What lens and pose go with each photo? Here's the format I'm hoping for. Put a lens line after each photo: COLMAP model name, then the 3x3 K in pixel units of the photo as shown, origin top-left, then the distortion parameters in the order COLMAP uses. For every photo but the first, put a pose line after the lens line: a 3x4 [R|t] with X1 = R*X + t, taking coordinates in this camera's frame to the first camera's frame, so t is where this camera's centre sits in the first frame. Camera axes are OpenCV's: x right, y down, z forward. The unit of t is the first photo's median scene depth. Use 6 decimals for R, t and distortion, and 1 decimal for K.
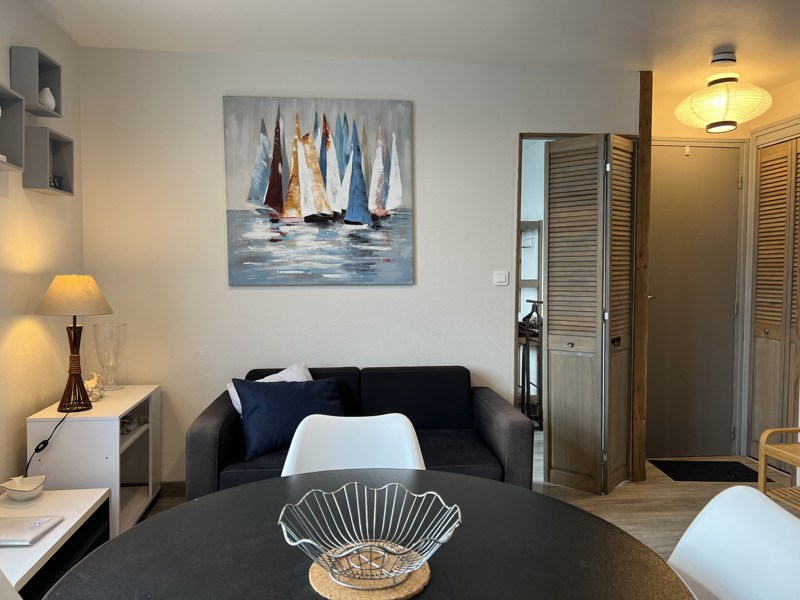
lens RADIAL K [[619.6, 0, 399.8], [0, 619.6, 282.4], [0, 0, 1]] dist [0.018569, -0.023397]
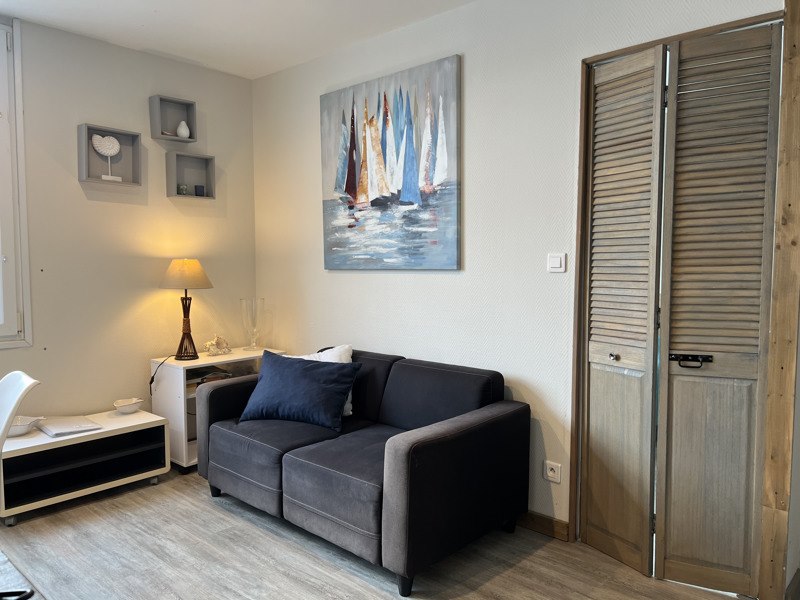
lens RADIAL K [[619.6, 0, 398.7], [0, 619.6, 302.0], [0, 0, 1]] dist [0.018569, -0.023397]
pose [[0.654471, 0.043625, -0.754828, 0.633954], [-0.007429, 0.998657, 0.051277, 0.005049], [0.756051, -0.027952, 0.653916, 0.375332]]
